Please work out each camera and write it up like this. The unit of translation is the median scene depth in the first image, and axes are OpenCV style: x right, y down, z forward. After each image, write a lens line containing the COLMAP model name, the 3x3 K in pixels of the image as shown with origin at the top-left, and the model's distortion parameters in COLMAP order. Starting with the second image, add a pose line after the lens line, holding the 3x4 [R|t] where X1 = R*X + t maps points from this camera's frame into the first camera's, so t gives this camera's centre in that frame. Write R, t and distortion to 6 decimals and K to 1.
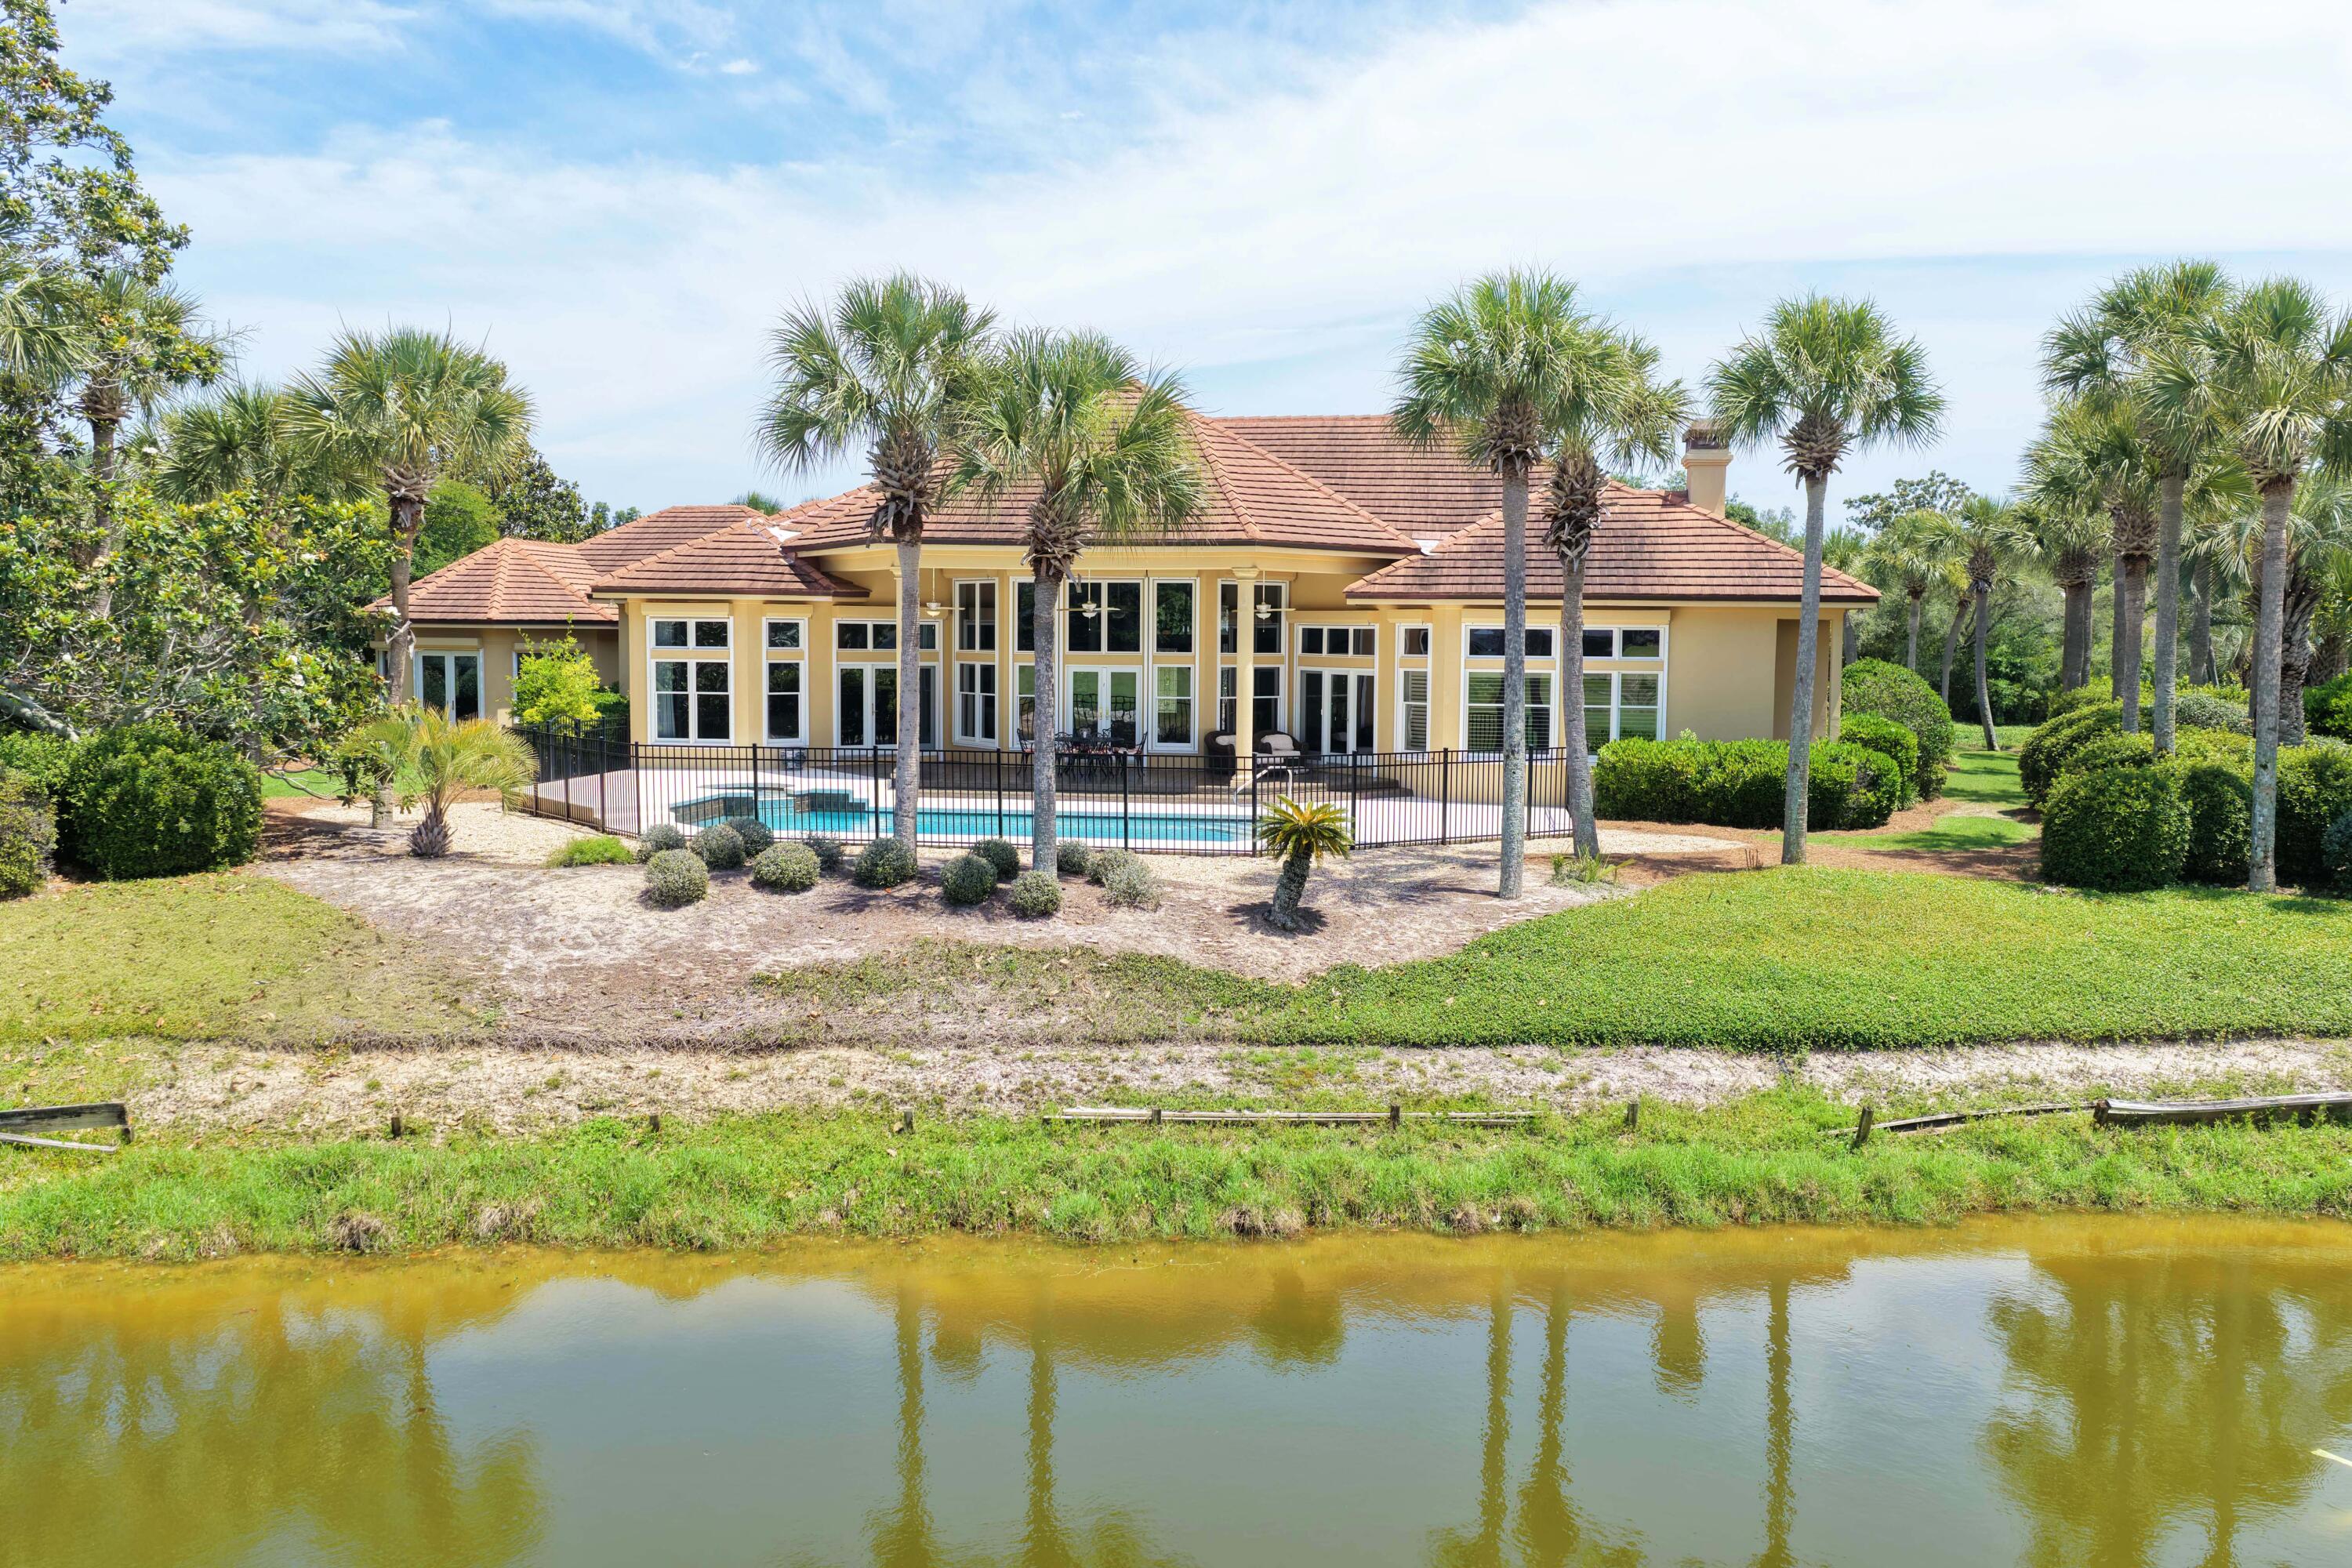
lens RADIAL K [[1966.3, 0, 1182.7], [0, 1966.3, 785.9], [0, 0, 1]] dist [-0.010987, 0.040176]
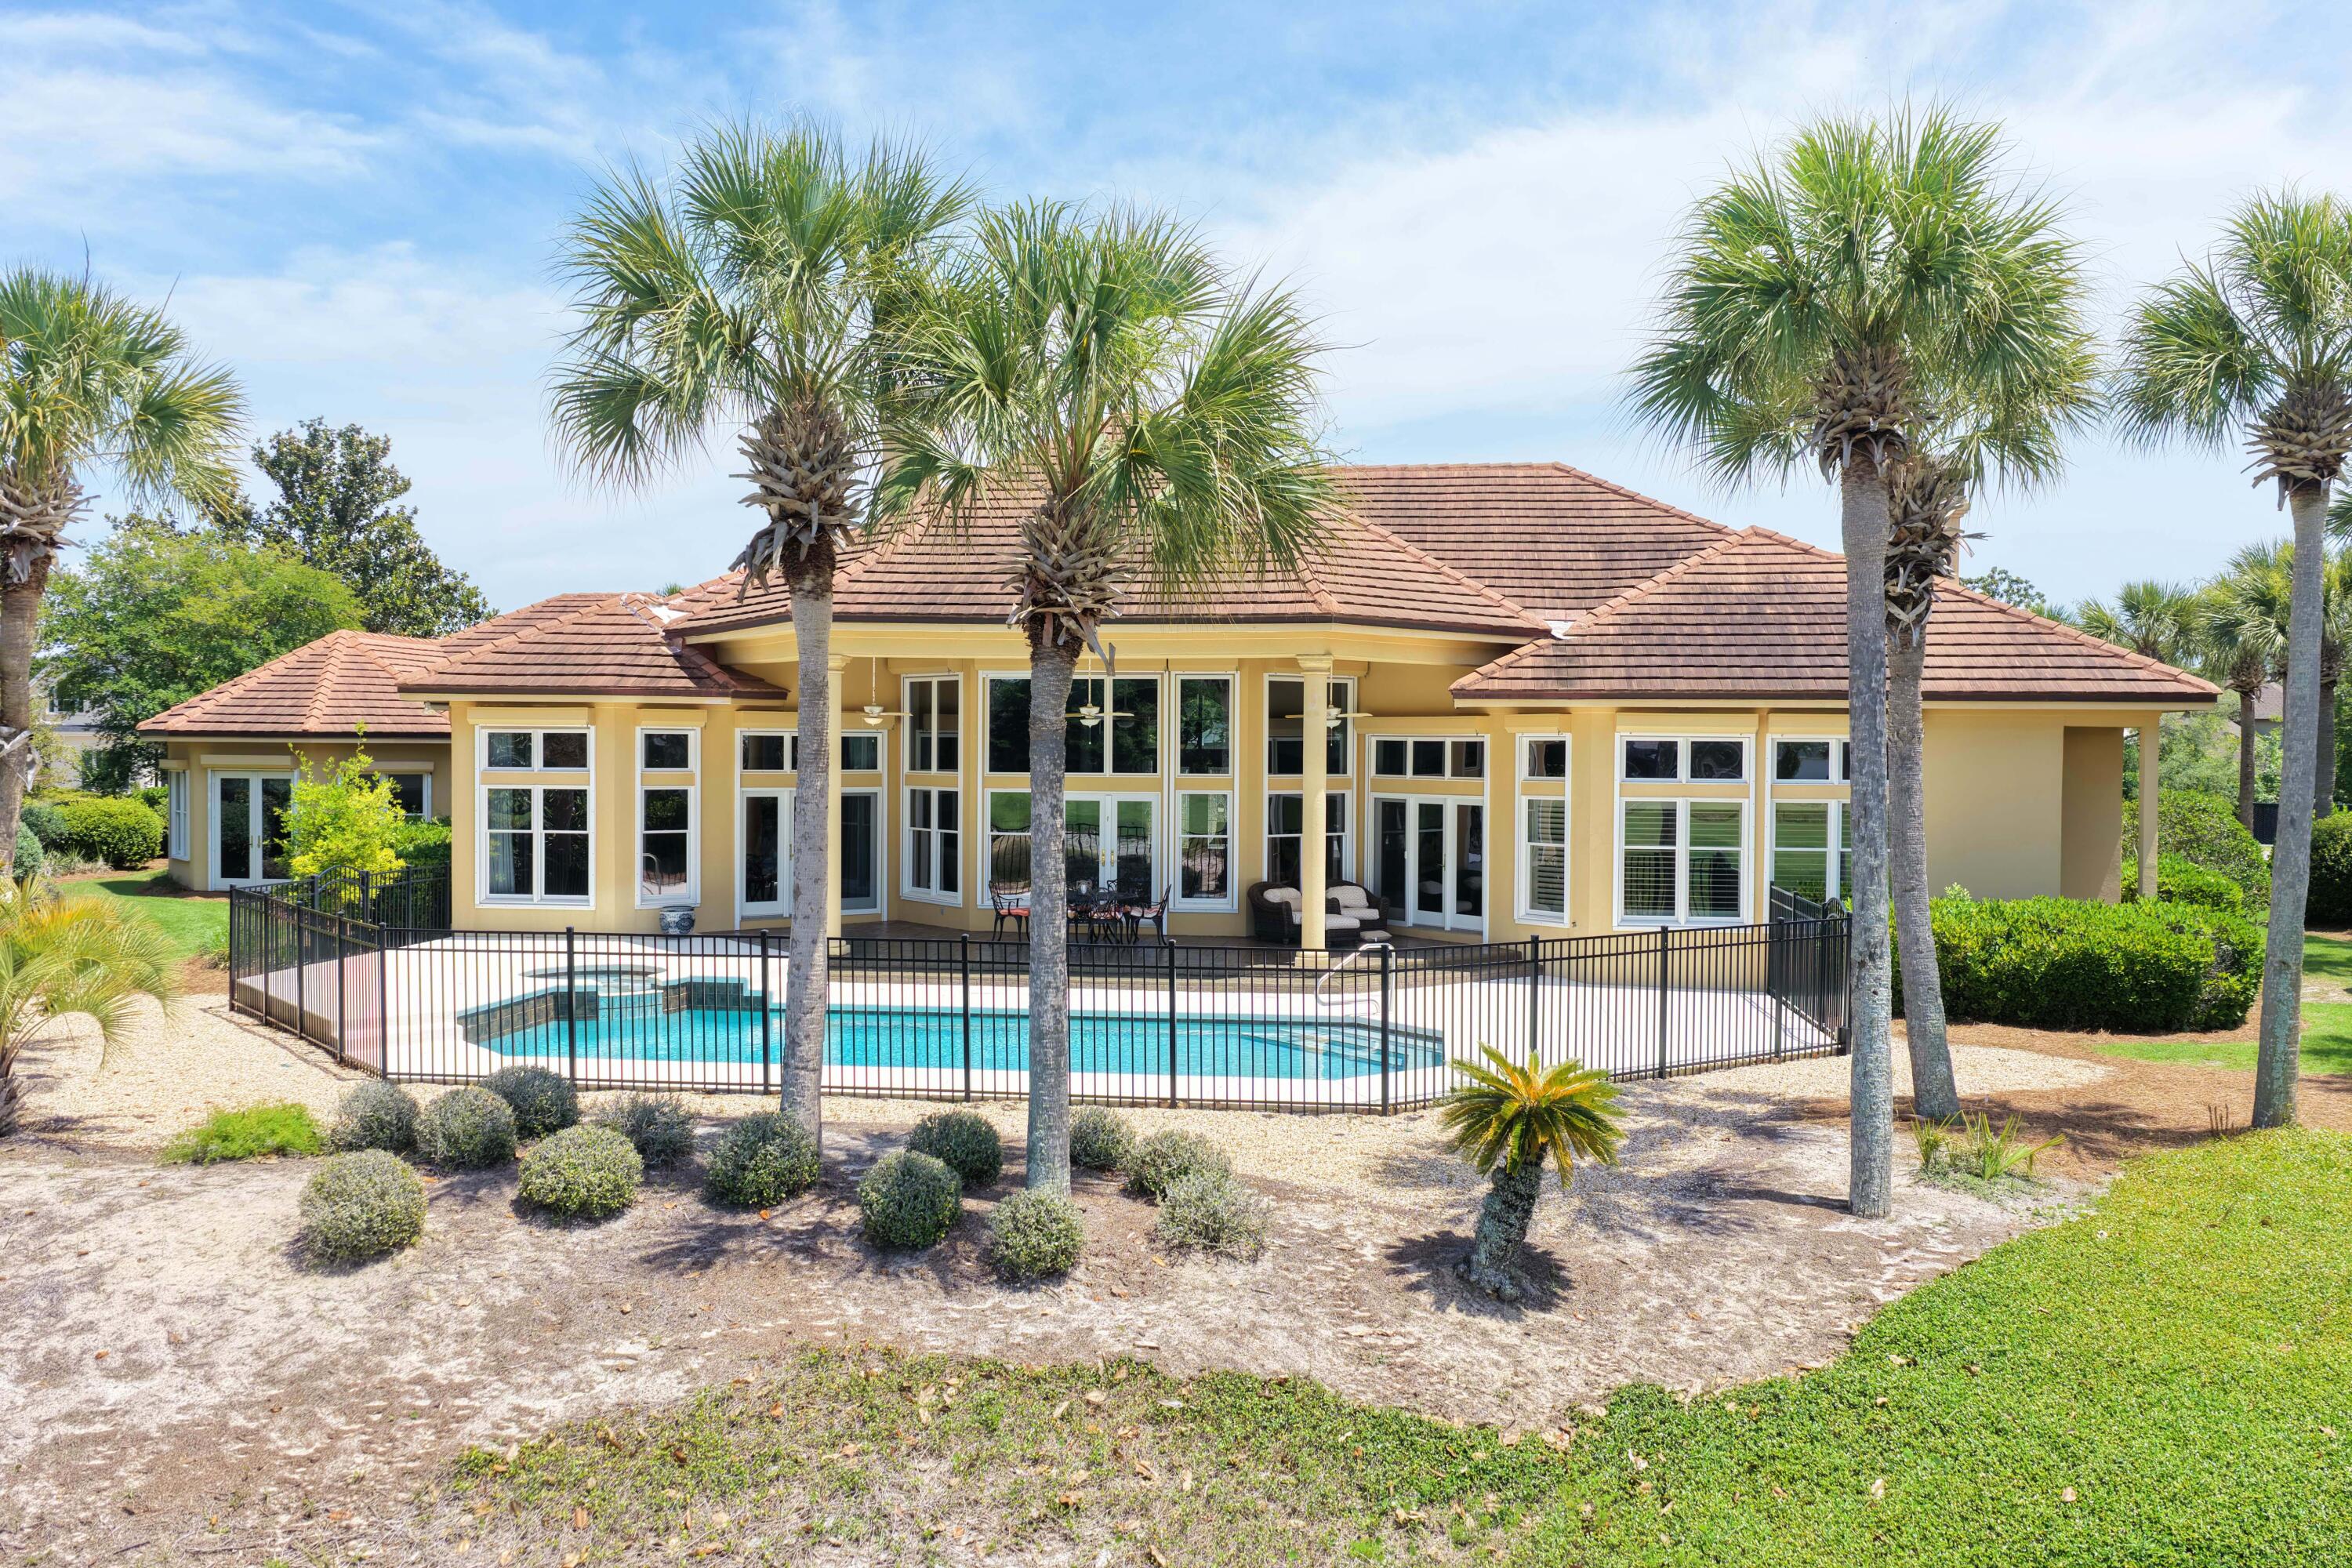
lens RADIAL K [[1966.3, 0, 1183.8], [0, 1966.3, 787.3], [0, 0, 1]] dist [-0.010987, 0.040176]
pose [[0.999792, -0.002315, 0.020246, -0.040068], [0.003463, 0.998376, -0.056858, -0.032353], [-0.020082, 0.056917, 0.998177, 0.409314]]
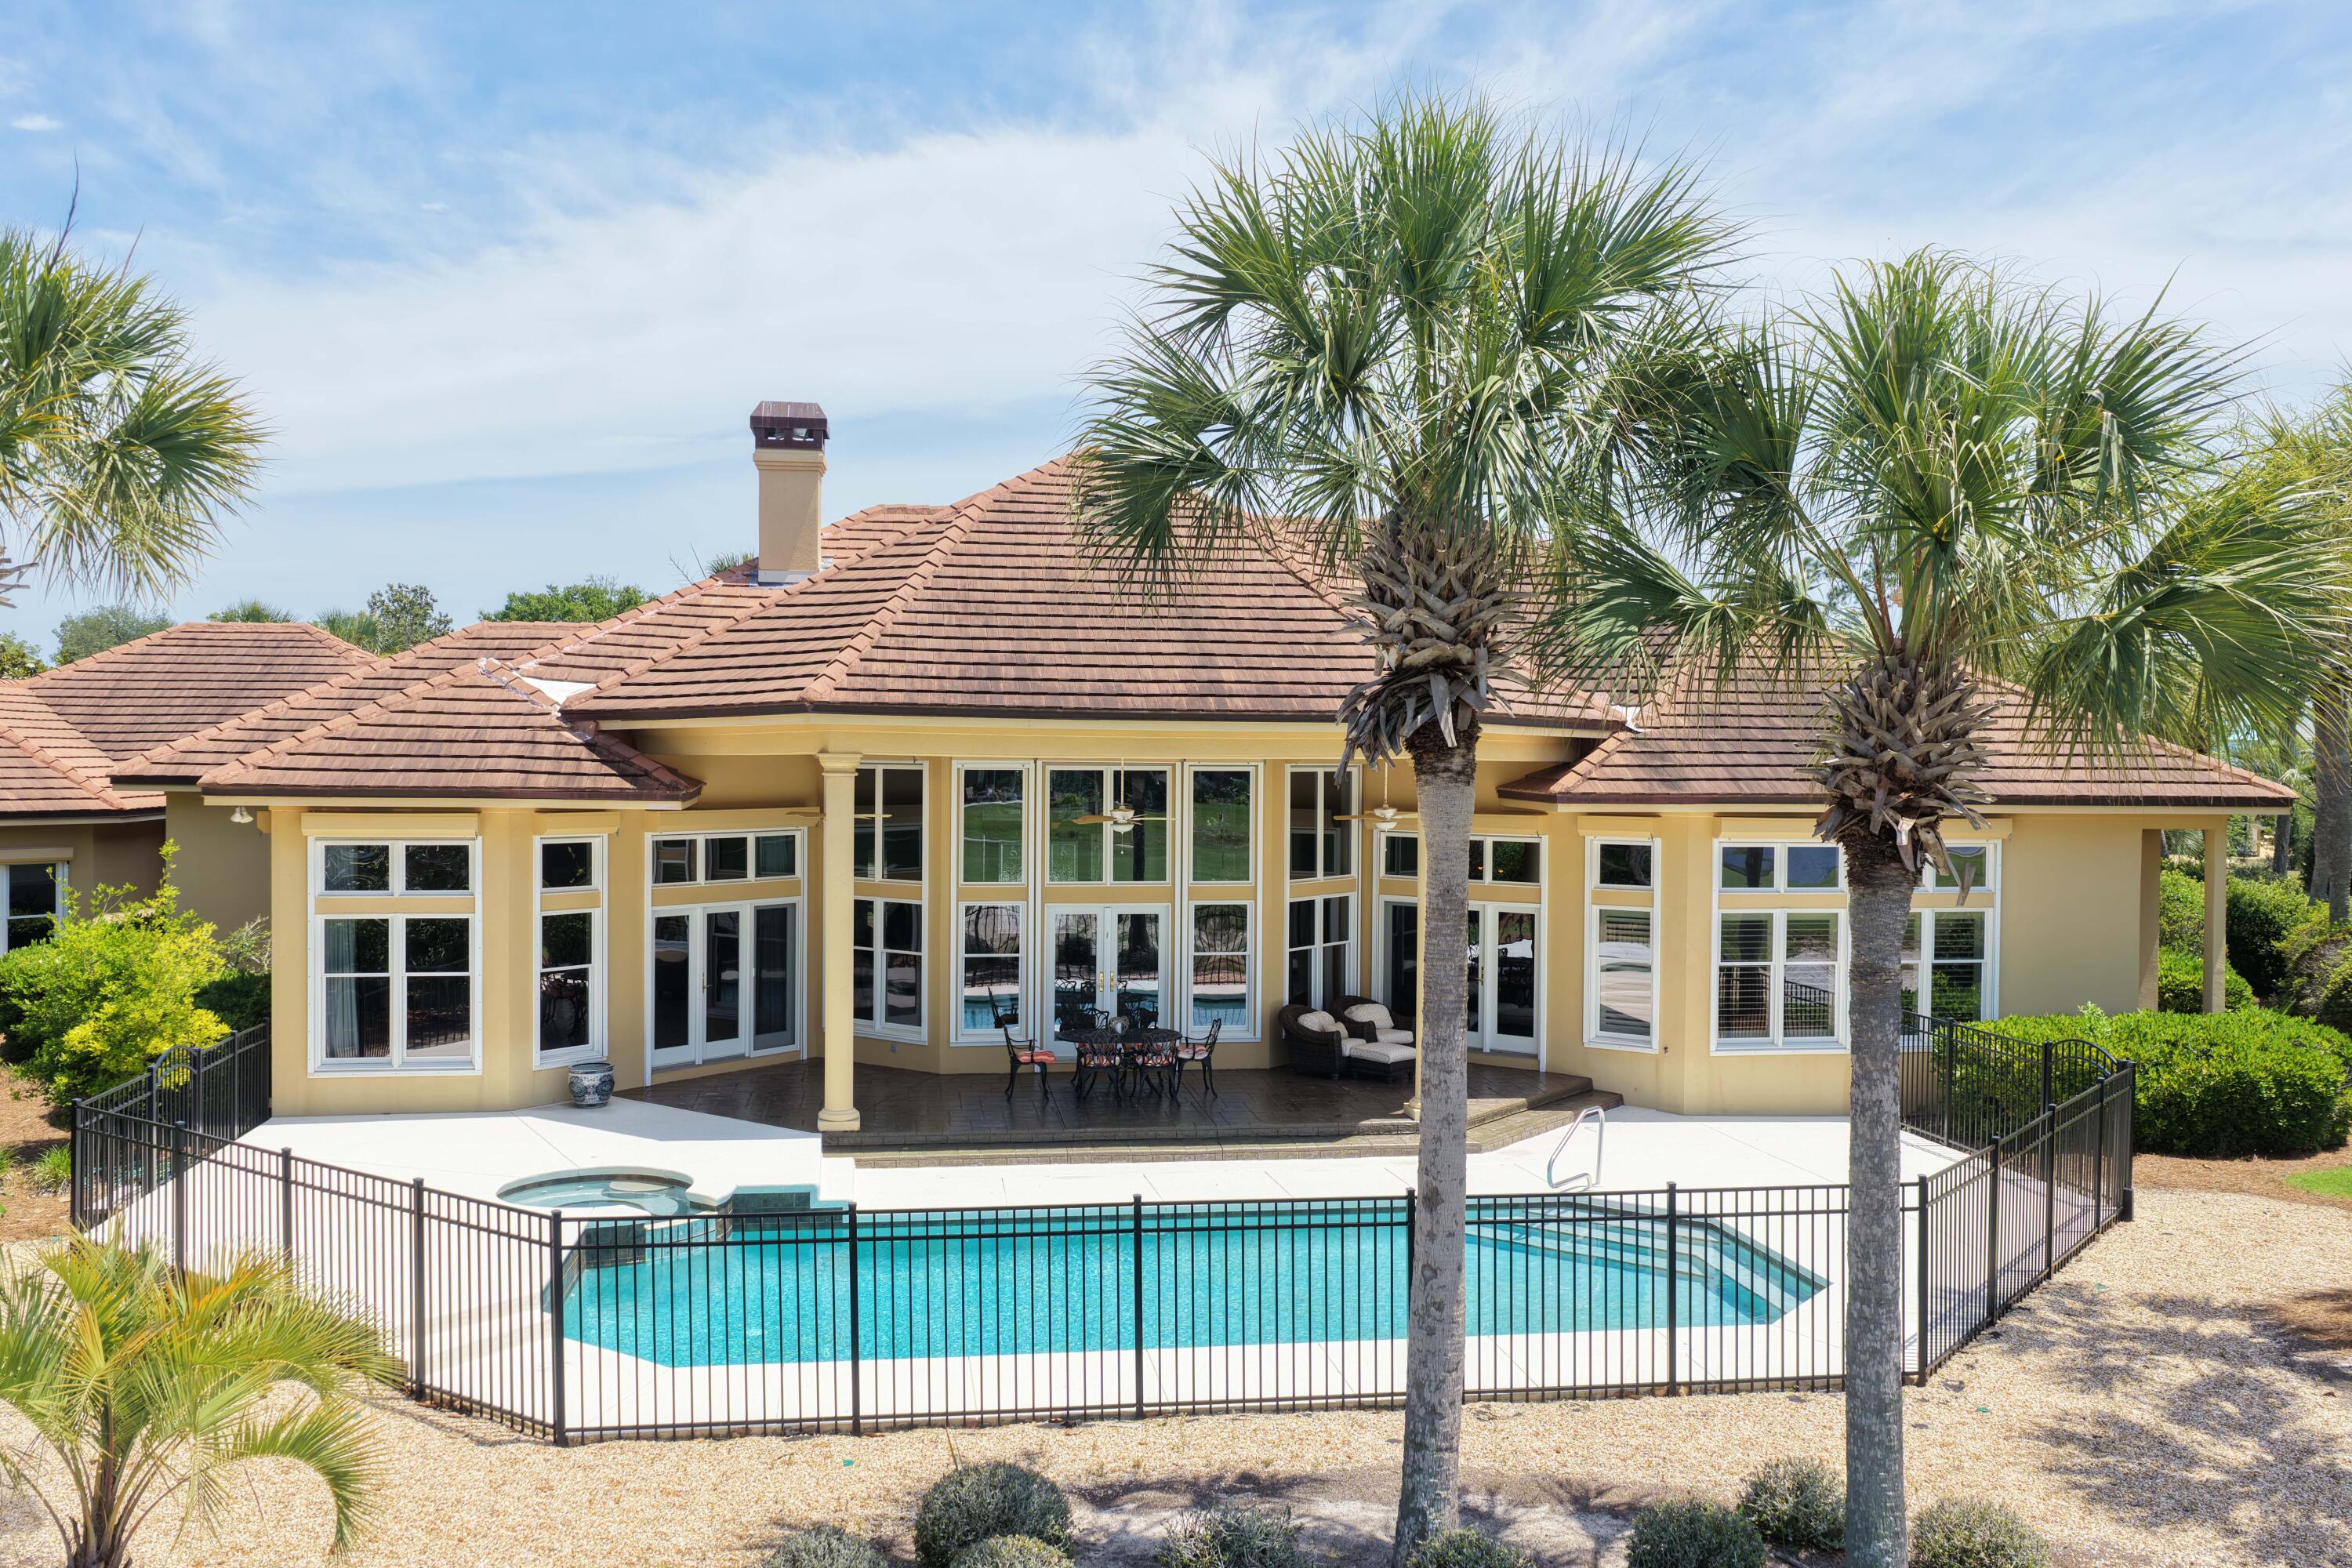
lens RADIAL K [[1966.3, 0, 1179.9], [0, 1966.3, 803.0], [0, 0, 1]] dist [-0.010987, 0.040176]
pose [[0.954068, -0.009483, 0.299439, -0.305447], [0.024458, 0.998628, -0.046302, -0.096152], [-0.298589, 0.051499, 0.952991, 0.607896]]
